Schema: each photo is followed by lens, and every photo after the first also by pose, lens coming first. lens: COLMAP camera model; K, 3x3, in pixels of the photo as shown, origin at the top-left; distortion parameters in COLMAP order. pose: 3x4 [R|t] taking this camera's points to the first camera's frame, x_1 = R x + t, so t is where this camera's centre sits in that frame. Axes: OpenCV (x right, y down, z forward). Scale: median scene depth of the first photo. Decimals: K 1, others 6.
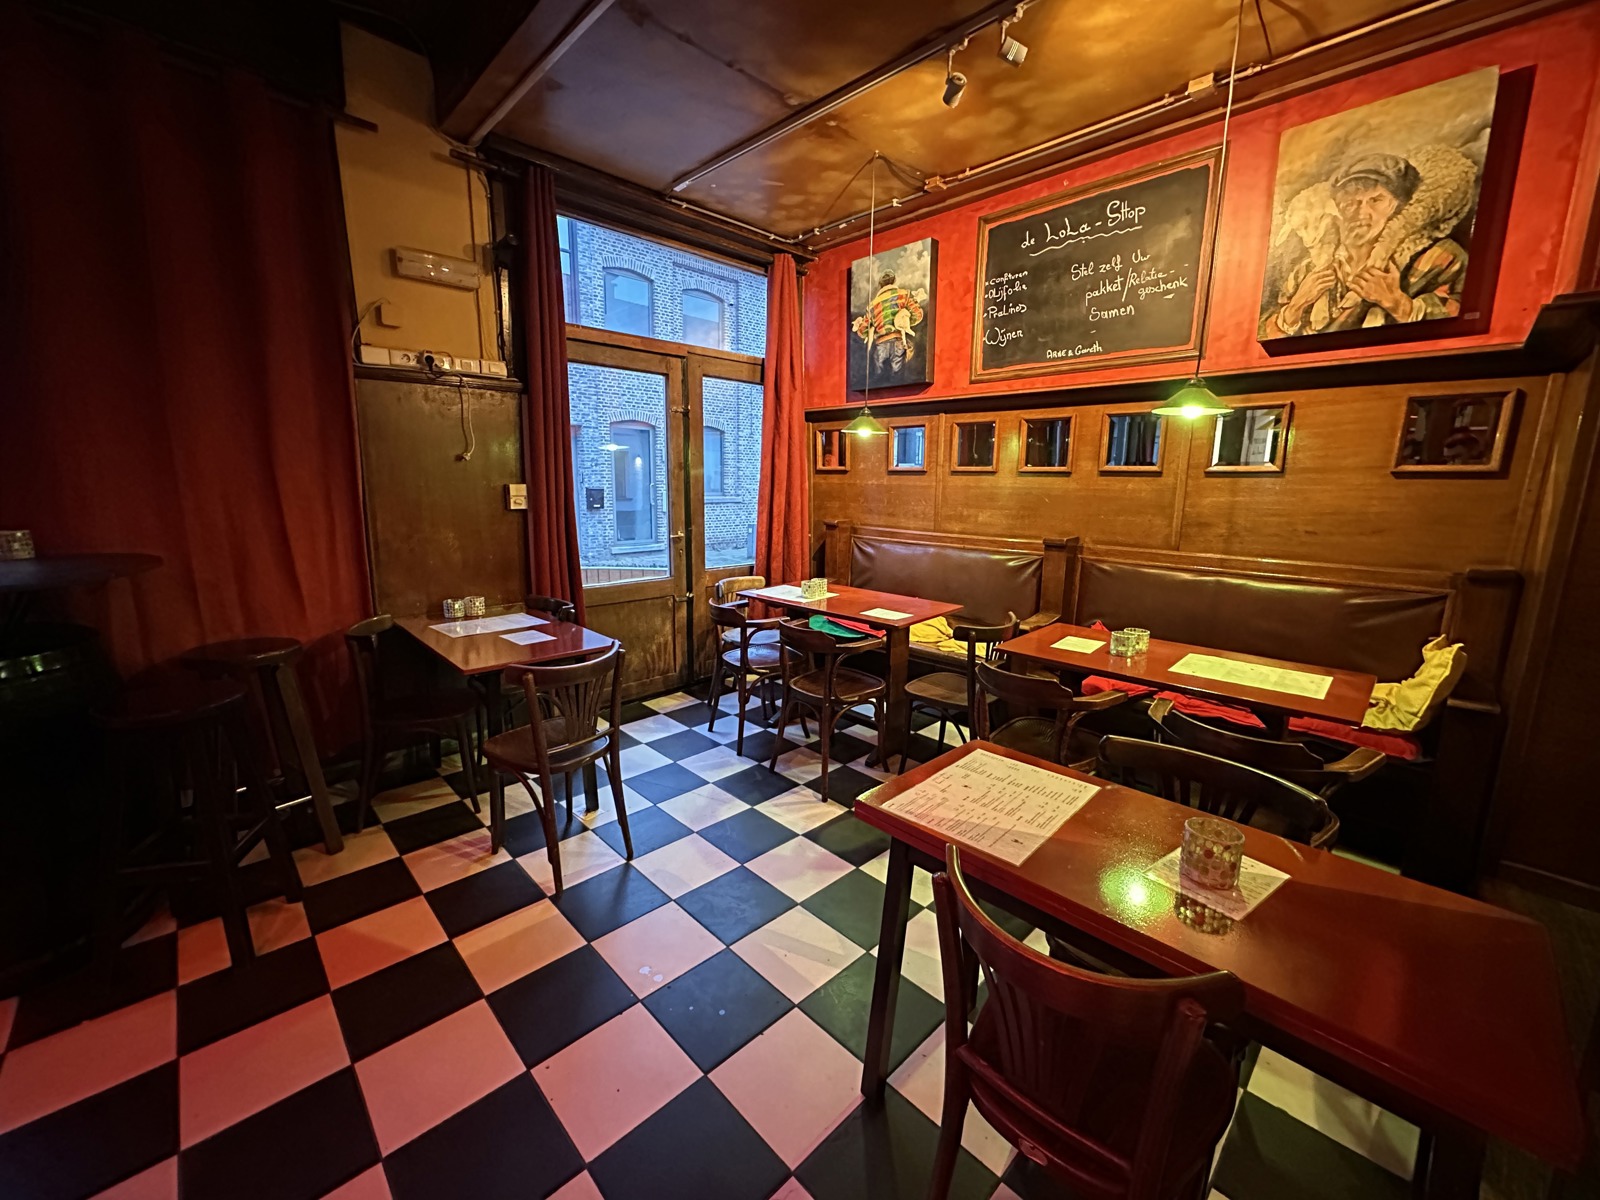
lens RADIAL K [[640.2, 0, 793.9], [0, 640.2, 594.7], [0, 0, 1]] dist [0.001145, 0.000237]
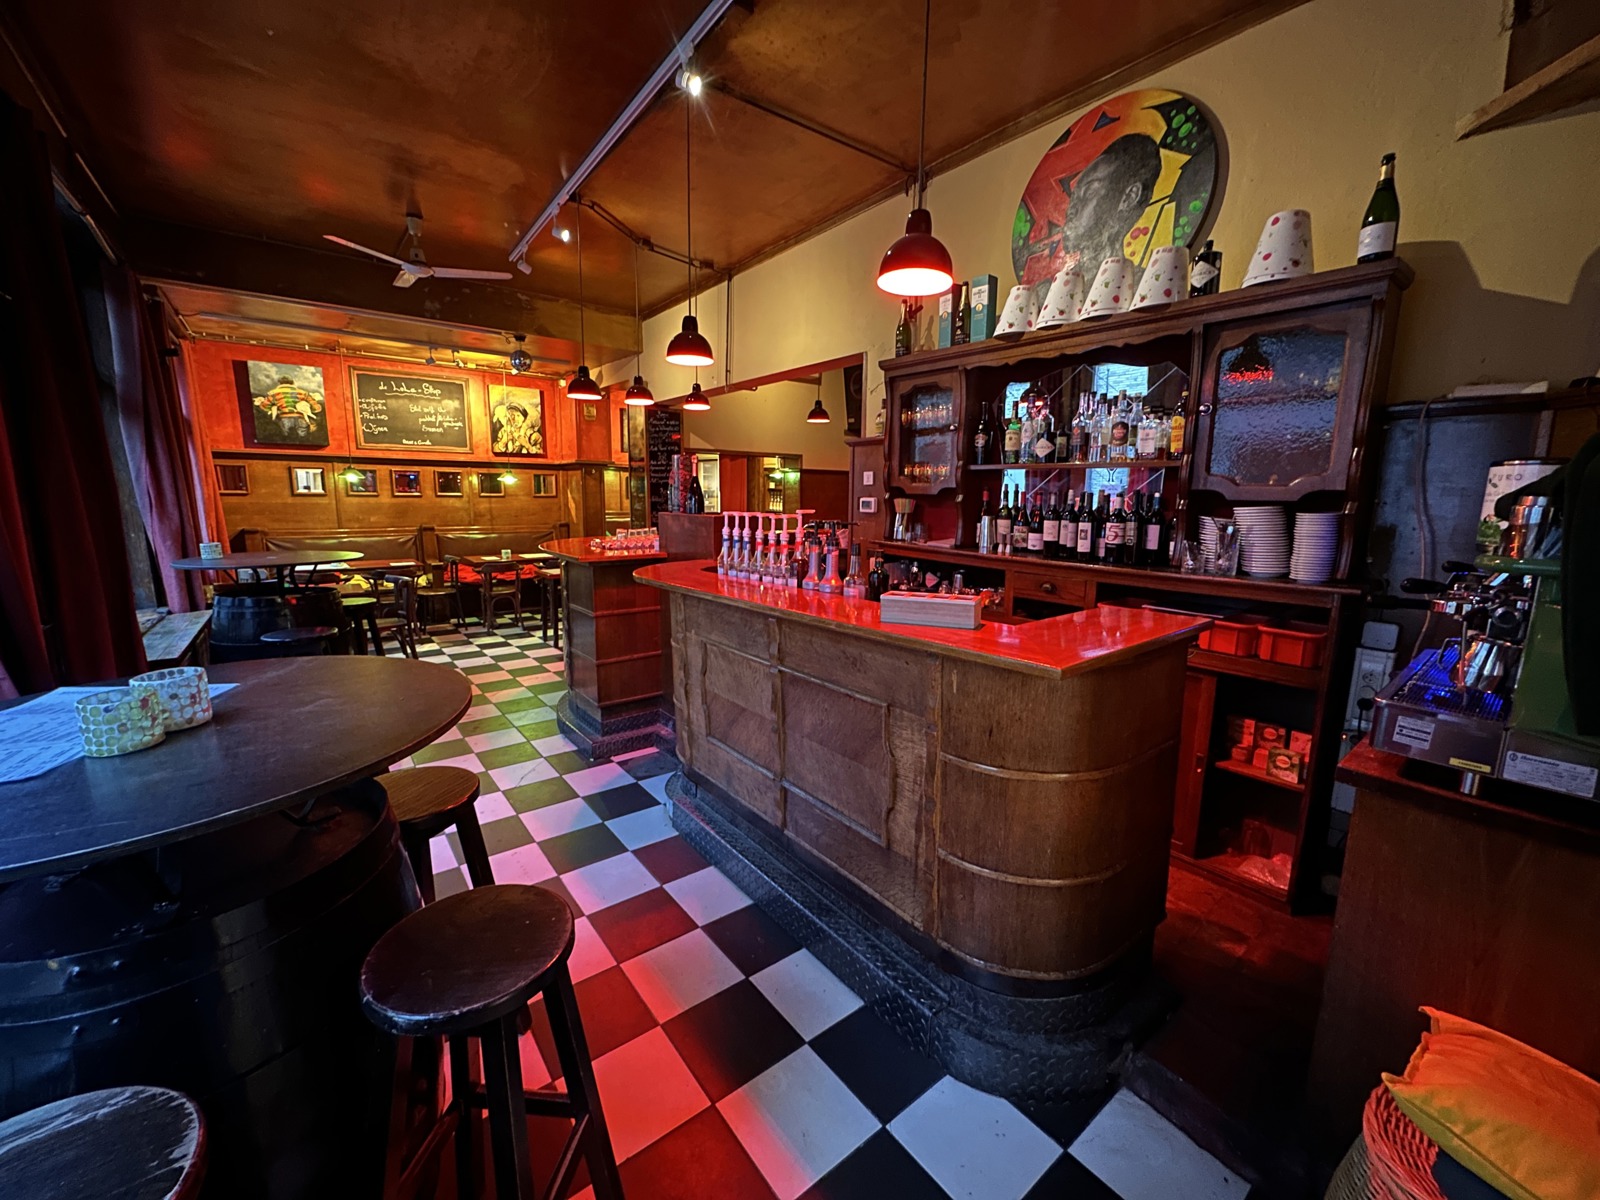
lens RADIAL K [[640.2, 0, 798.2], [0, 640.2, 602.0], [0, 0, 1]] dist [0.001145, 0.000237]
pose [[0.103721, -0.177466, 0.978646, -1.528364], [0.168153, 0.972918, 0.158606, 0.030756], [-0.980289, 0.148111, 0.130753, -0.466031]]
